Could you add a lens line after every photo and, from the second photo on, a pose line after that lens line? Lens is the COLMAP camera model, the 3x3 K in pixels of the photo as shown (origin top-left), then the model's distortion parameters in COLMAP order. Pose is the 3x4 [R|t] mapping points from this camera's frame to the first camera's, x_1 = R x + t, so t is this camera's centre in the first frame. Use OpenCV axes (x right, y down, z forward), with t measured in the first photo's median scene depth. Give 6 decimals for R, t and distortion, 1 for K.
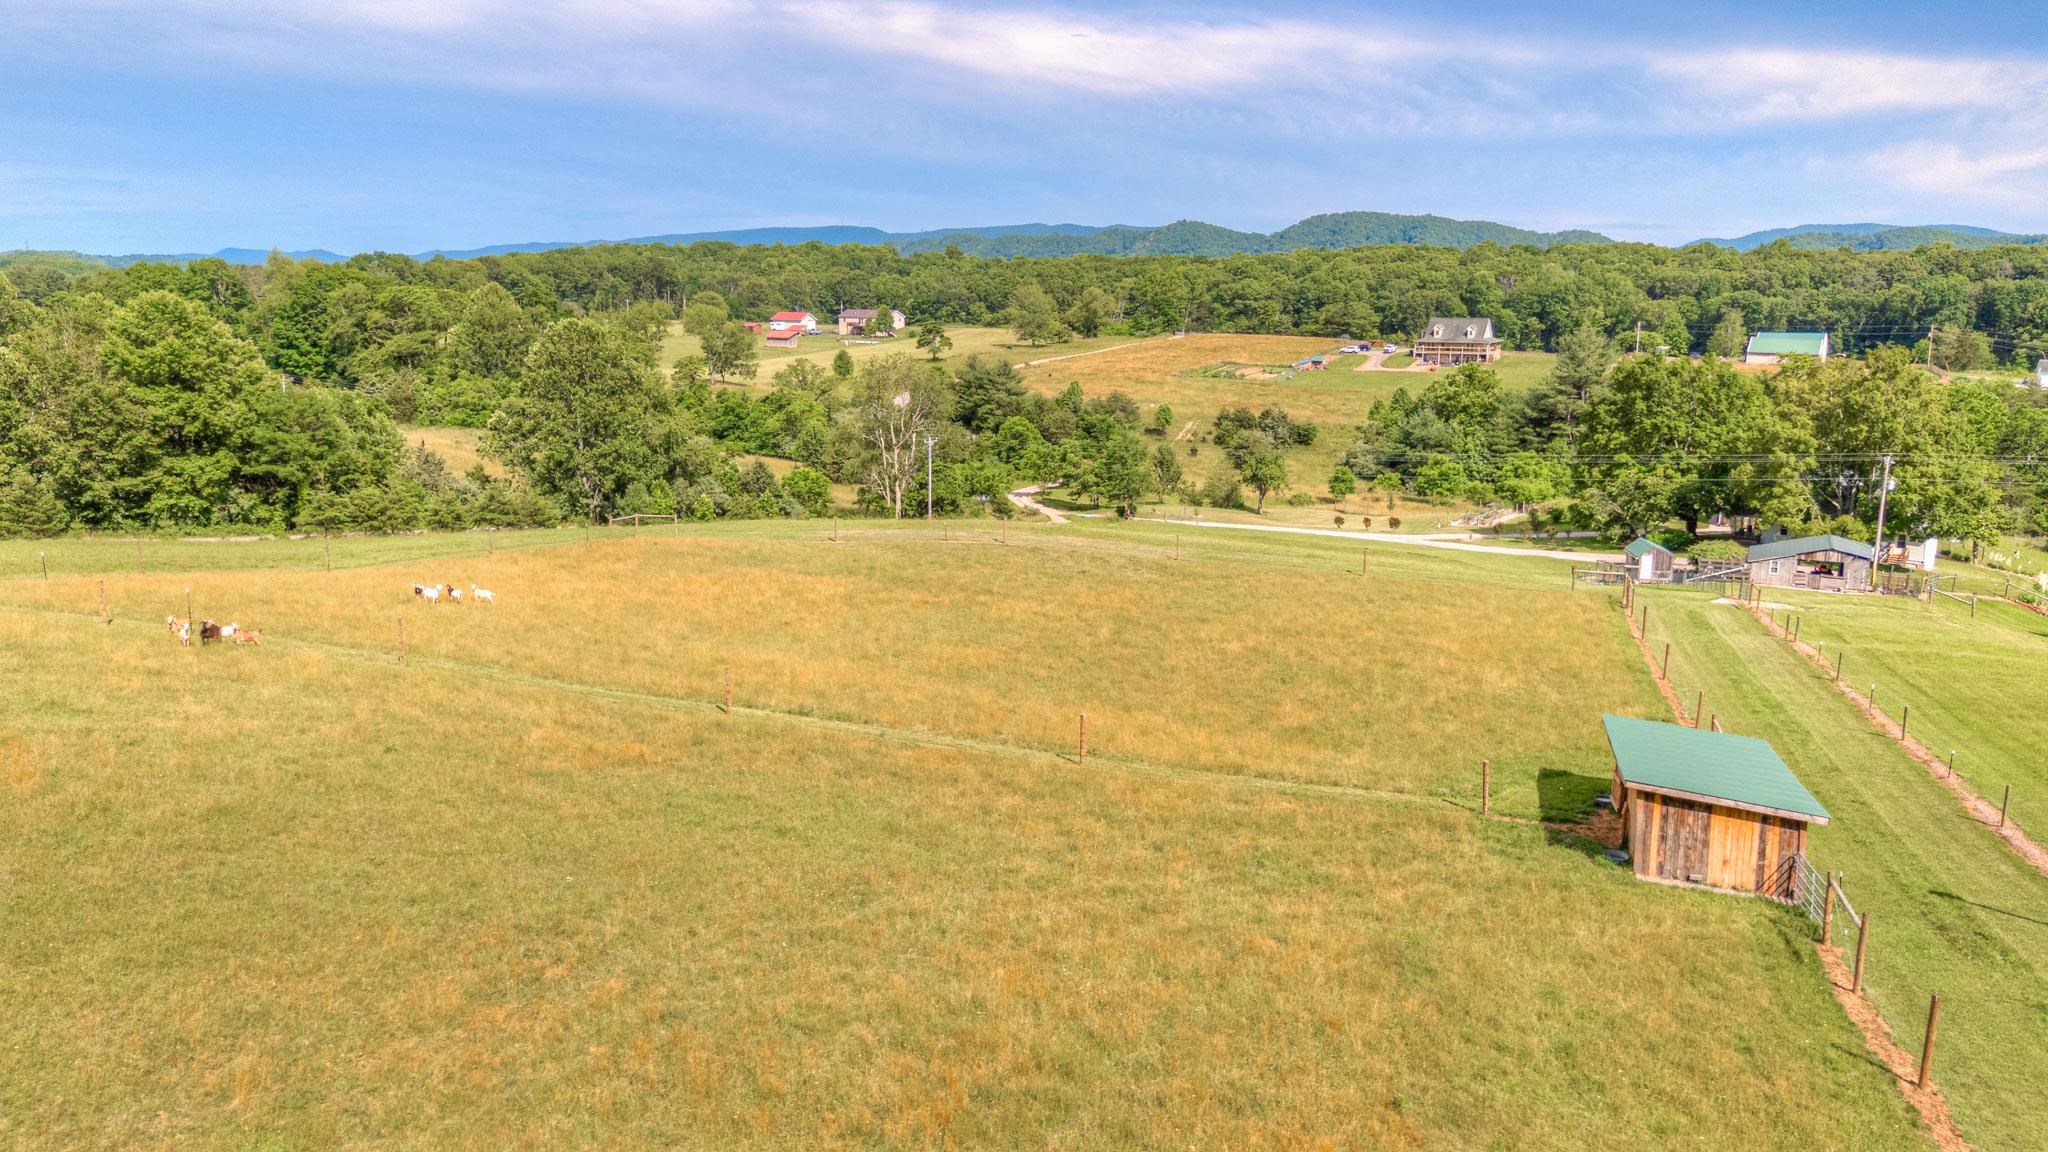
lens RADIAL K [[1515.4, 0, 1029.1], [0, 1515.4, 576.7], [0, 0, 1]] dist [0.069836, -0.064725]
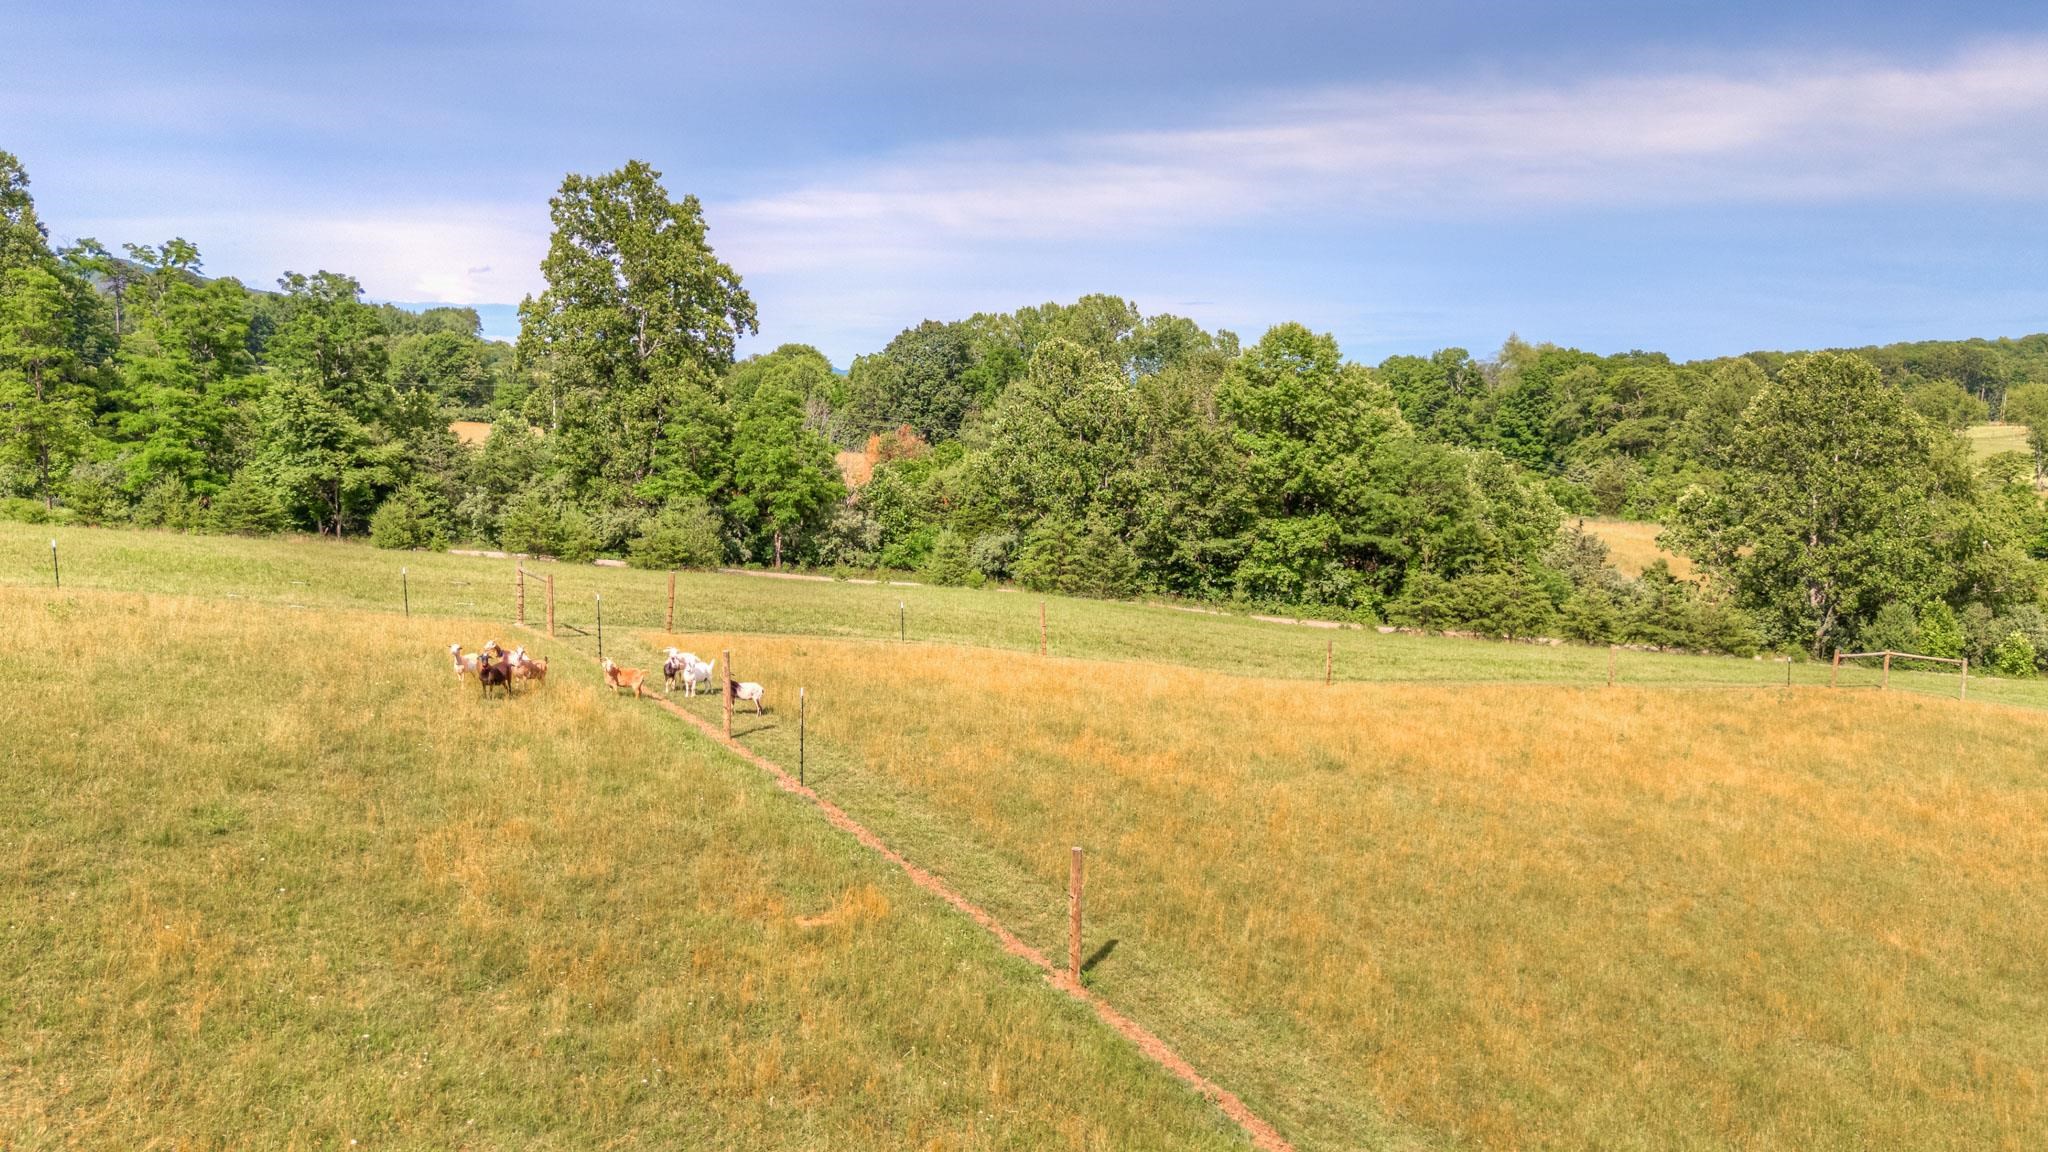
lens RADIAL K [[1515.4, 0, 1013.4], [0, 1515.4, 588.7], [0, 0, 1]] dist [0.069836, -0.064725]
pose [[0.707272, 0.087503, -0.701506, -0.075653], [-0.133298, 0.991017, -0.010779, -0.012357], [0.694261, 0.101133, 0.712582, 0.313877]]
